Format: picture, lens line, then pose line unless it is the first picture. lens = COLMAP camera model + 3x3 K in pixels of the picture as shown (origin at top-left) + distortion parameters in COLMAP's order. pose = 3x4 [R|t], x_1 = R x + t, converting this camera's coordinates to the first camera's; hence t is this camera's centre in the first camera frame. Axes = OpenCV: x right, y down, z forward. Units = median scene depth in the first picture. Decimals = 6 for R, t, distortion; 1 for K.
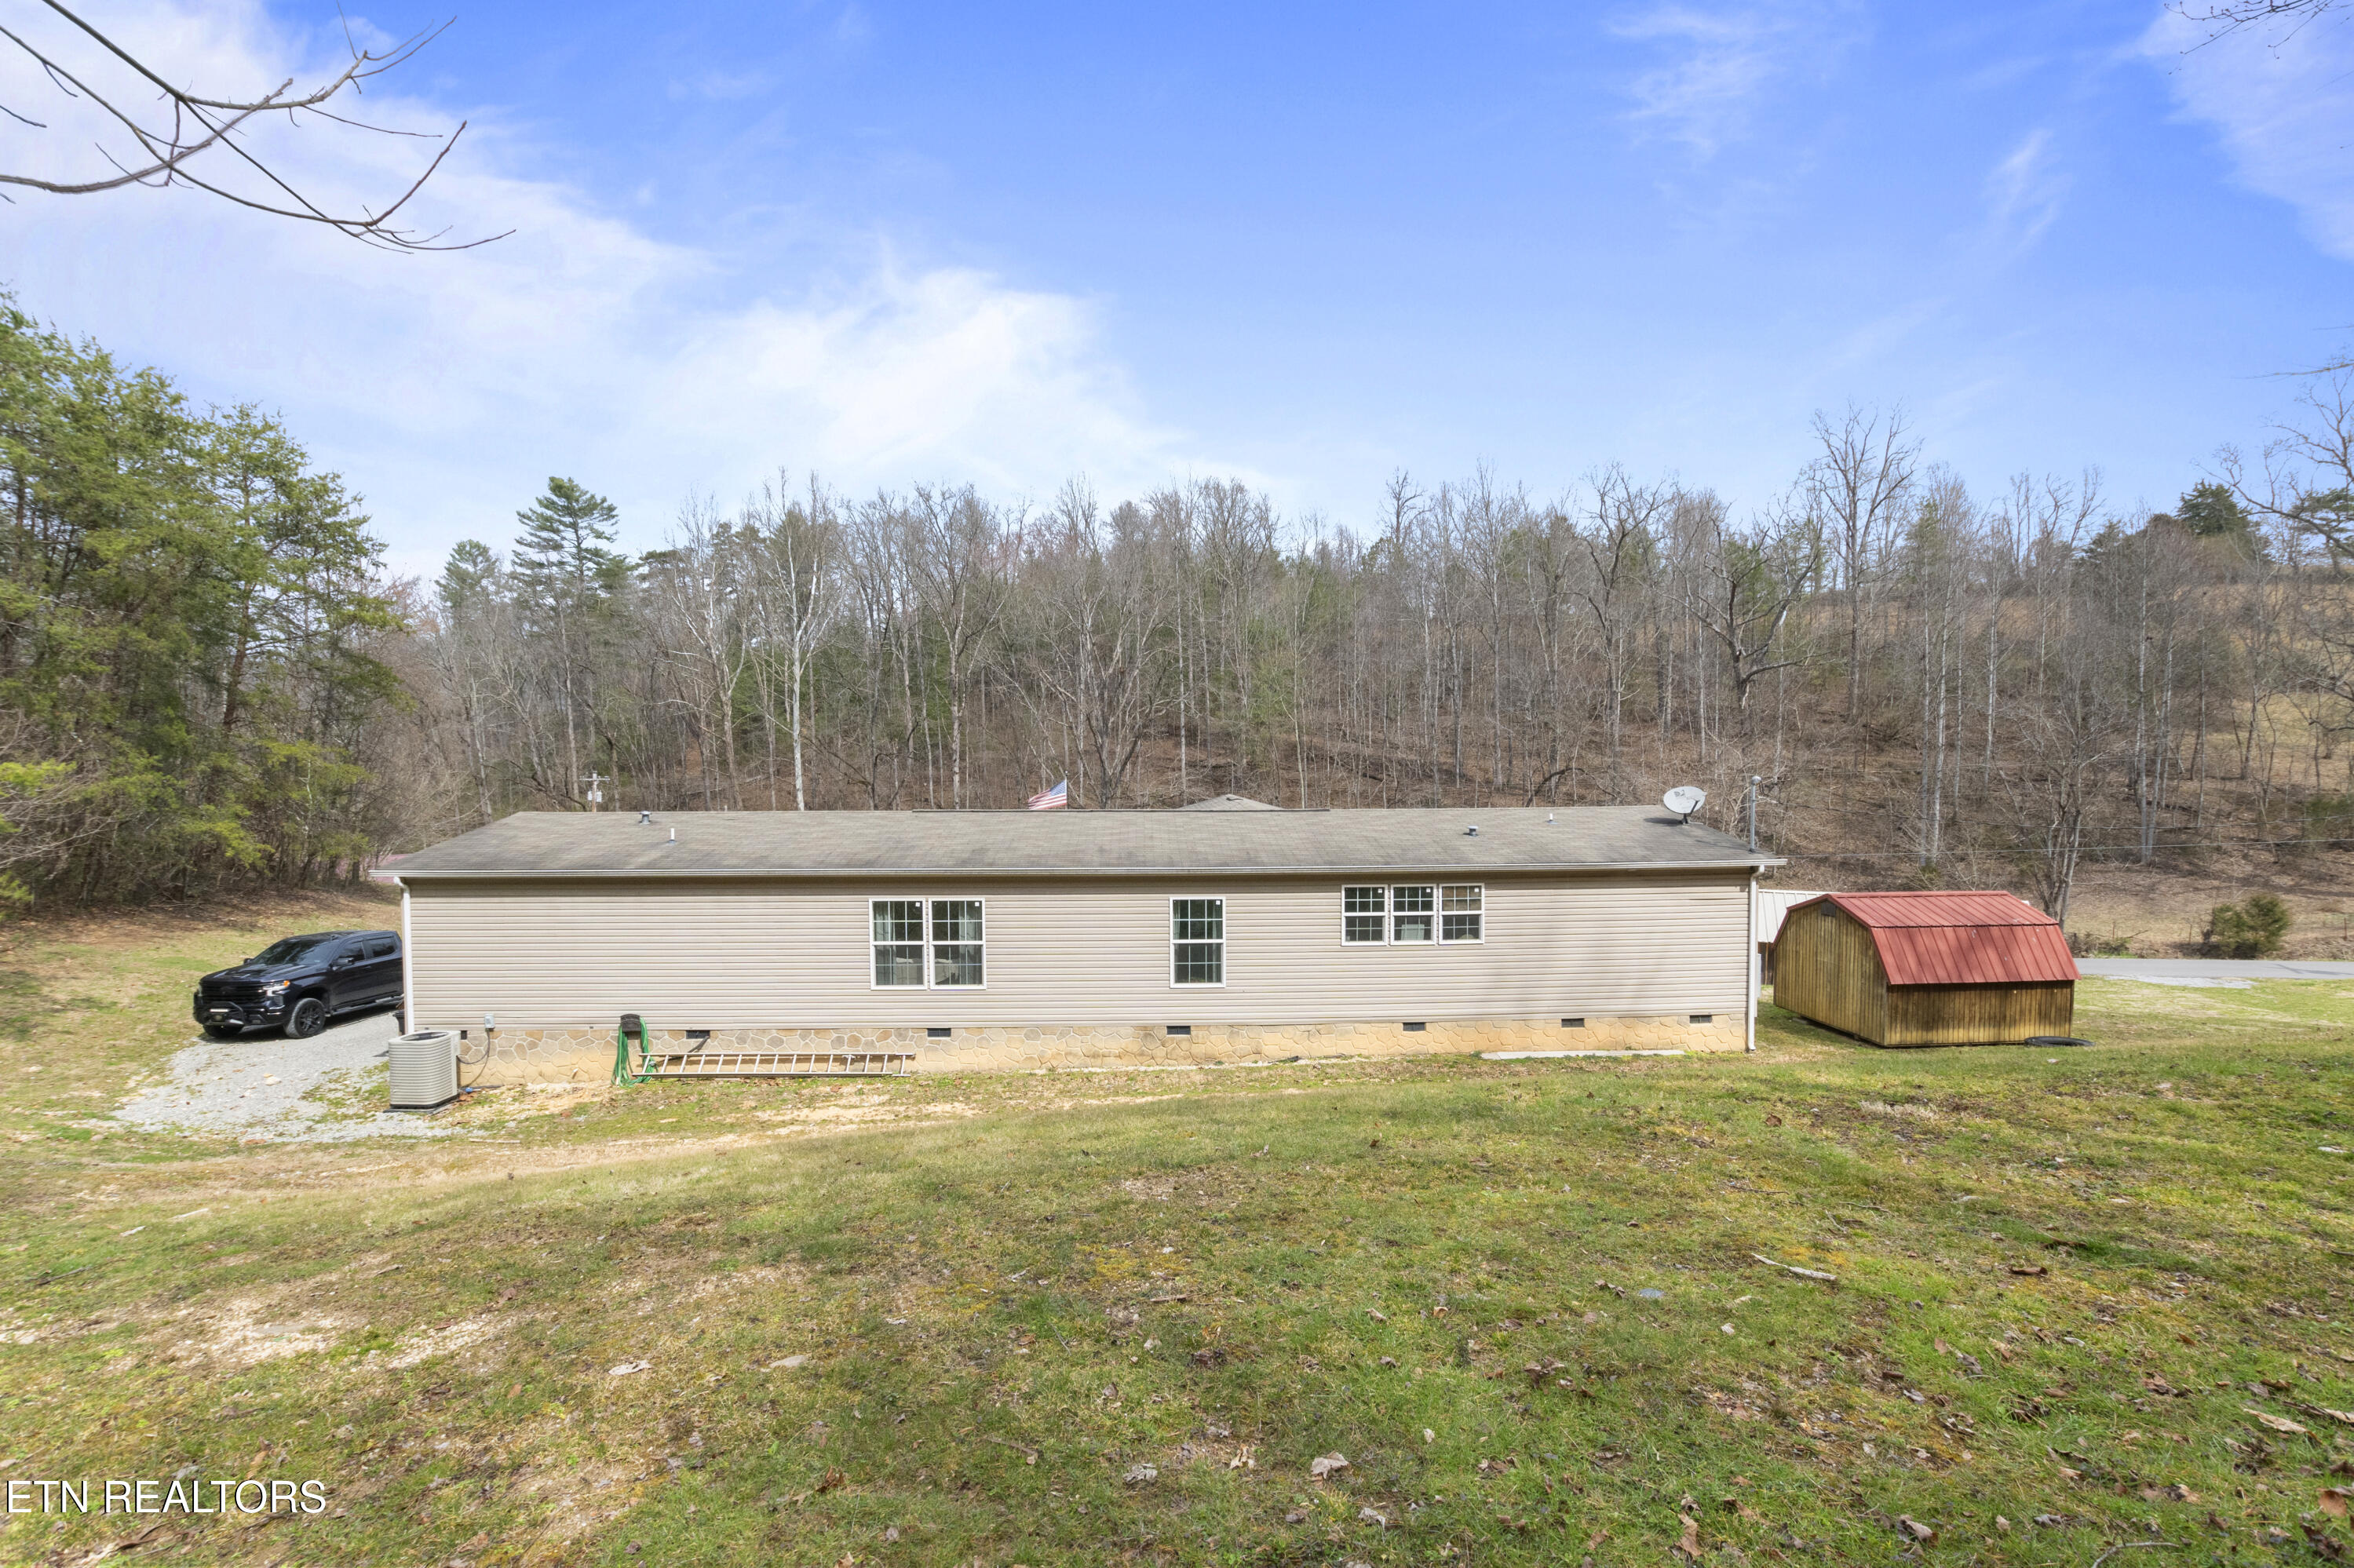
lens RADIAL K [[1046.9, 0, 1177.8], [0, 1046.9, 785.4], [0, 0, 1]] dist [-0.033601, 0.005091]
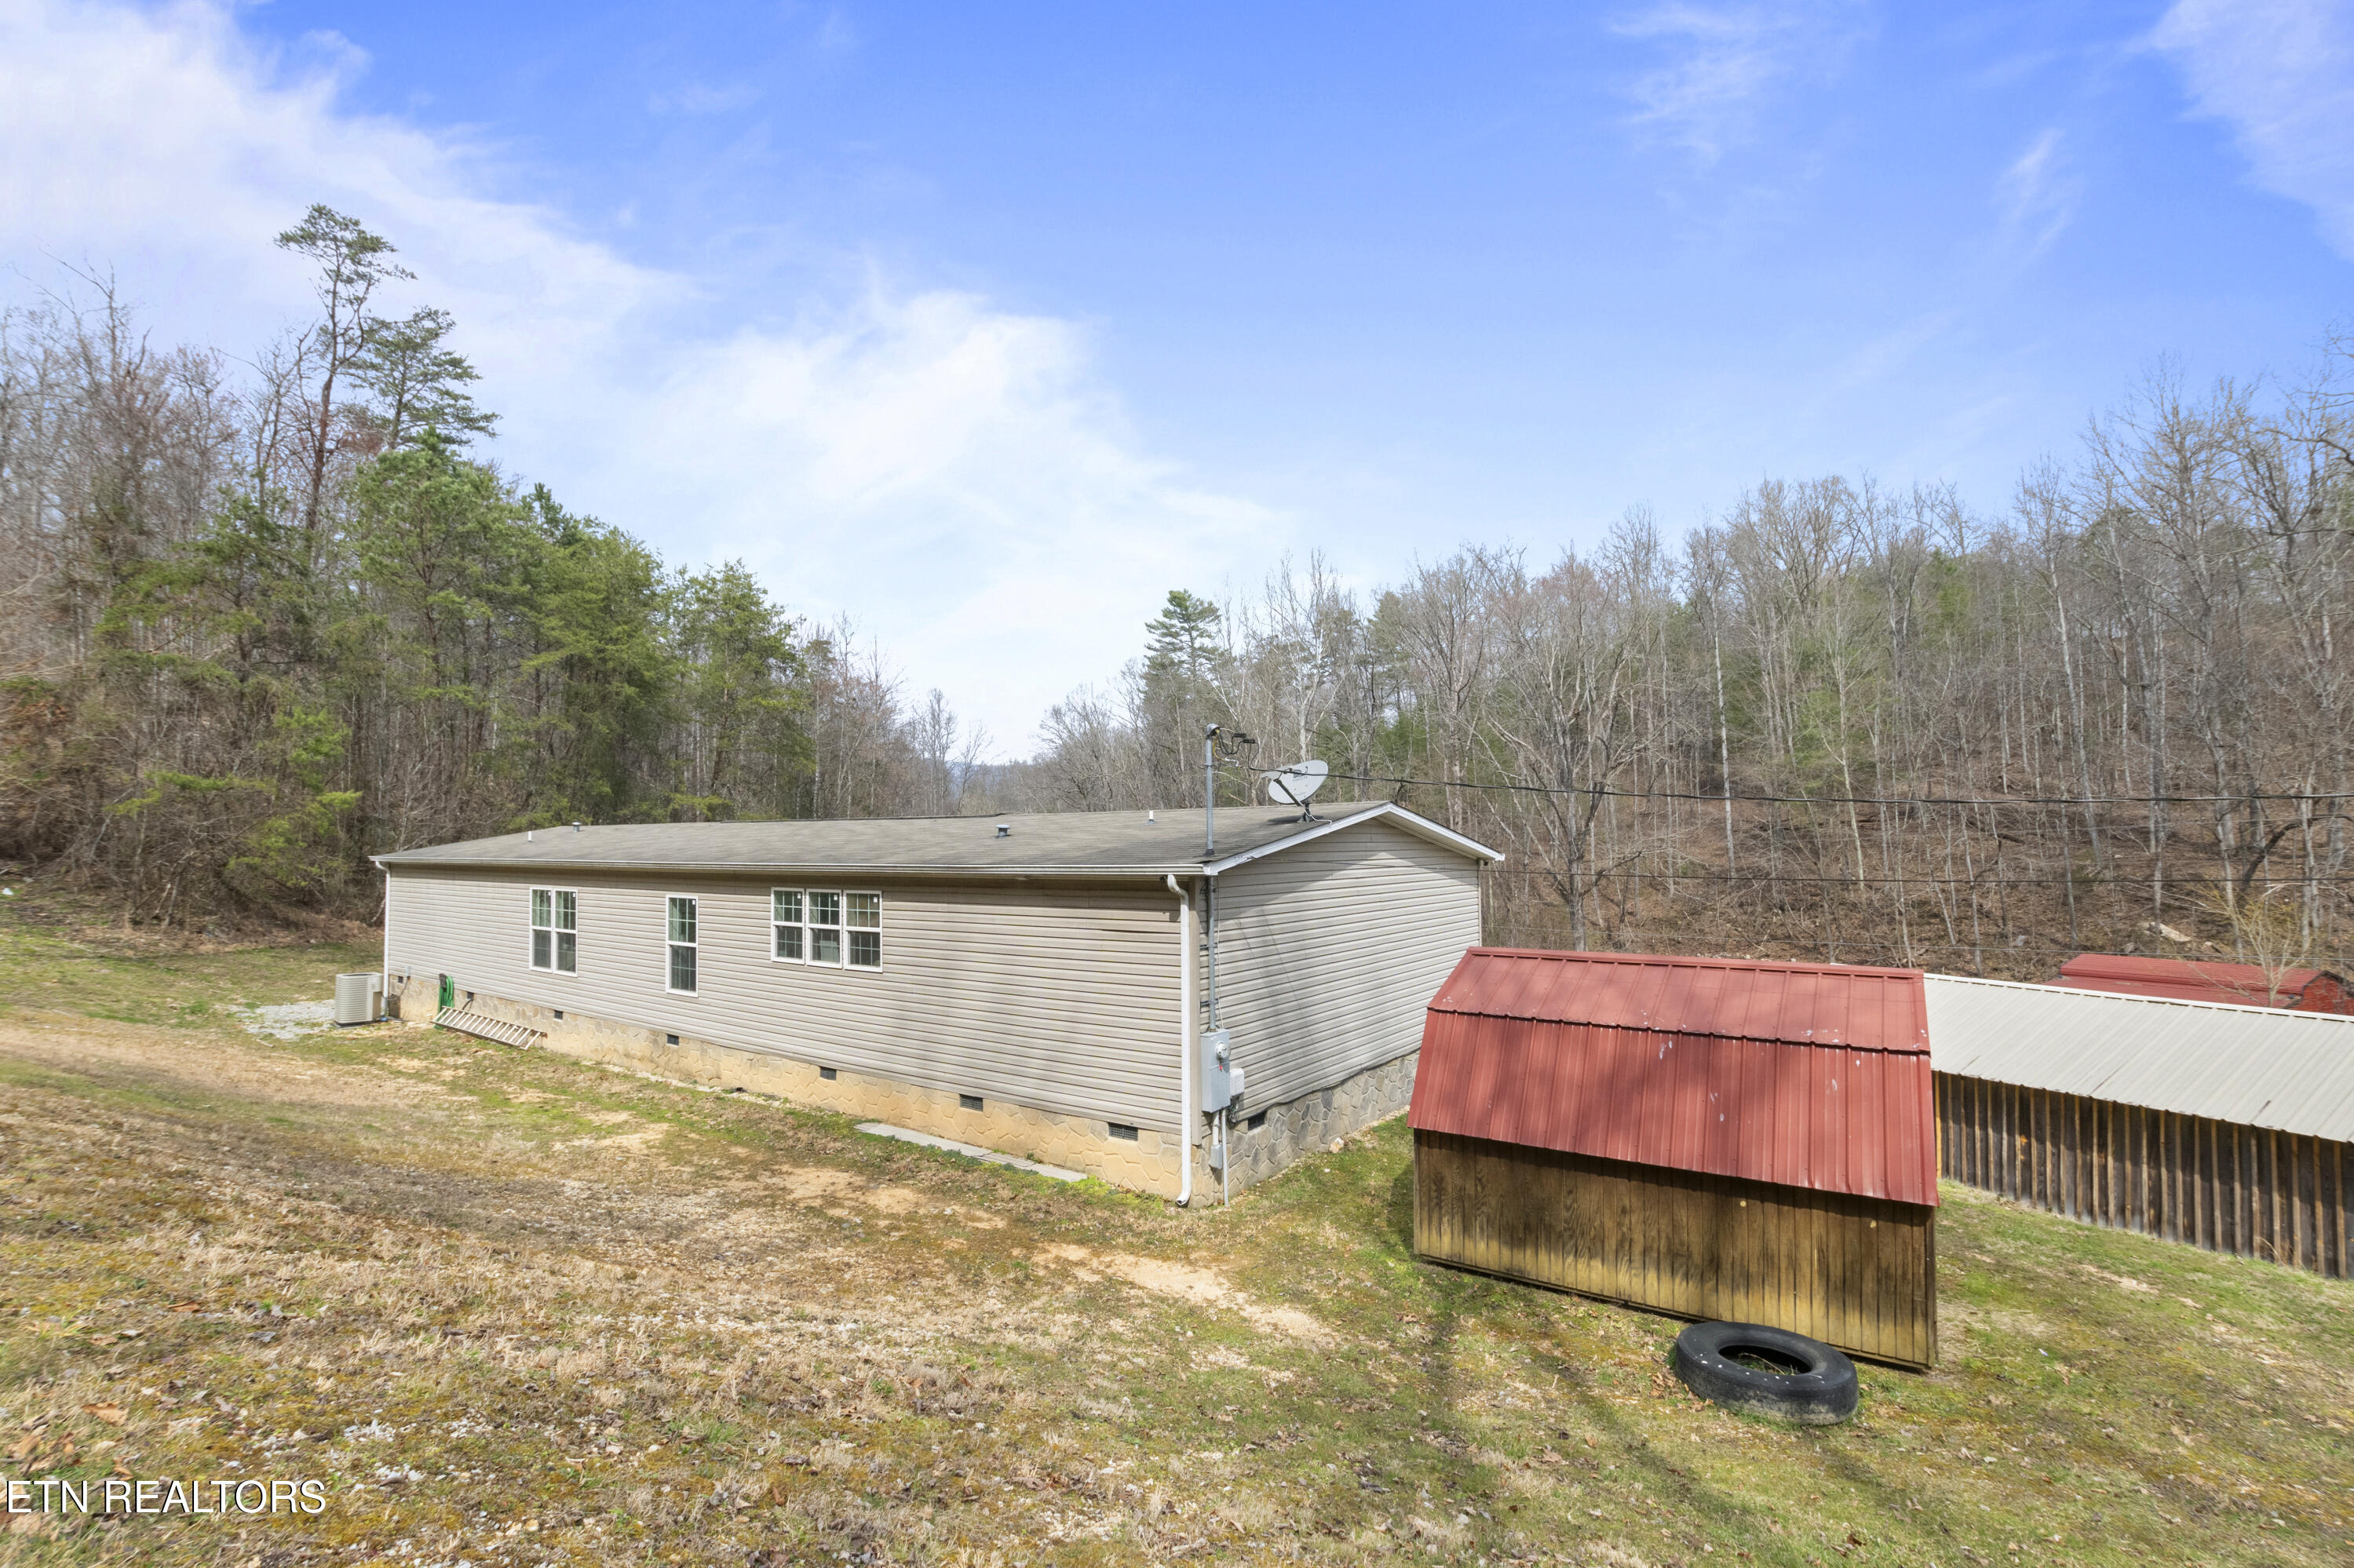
lens RADIAL K [[1046.9, 0, 1176.5], [0, 1046.9, 769.4], [0, 0, 1]] dist [-0.033601, 0.005091]
pose [[0.777861, -0.046511, -0.626713, 0.930423], [-0.010198, 0.996192, -0.086589, 0.069053], [0.628354, 0.073745, 0.774425, 0.541963]]
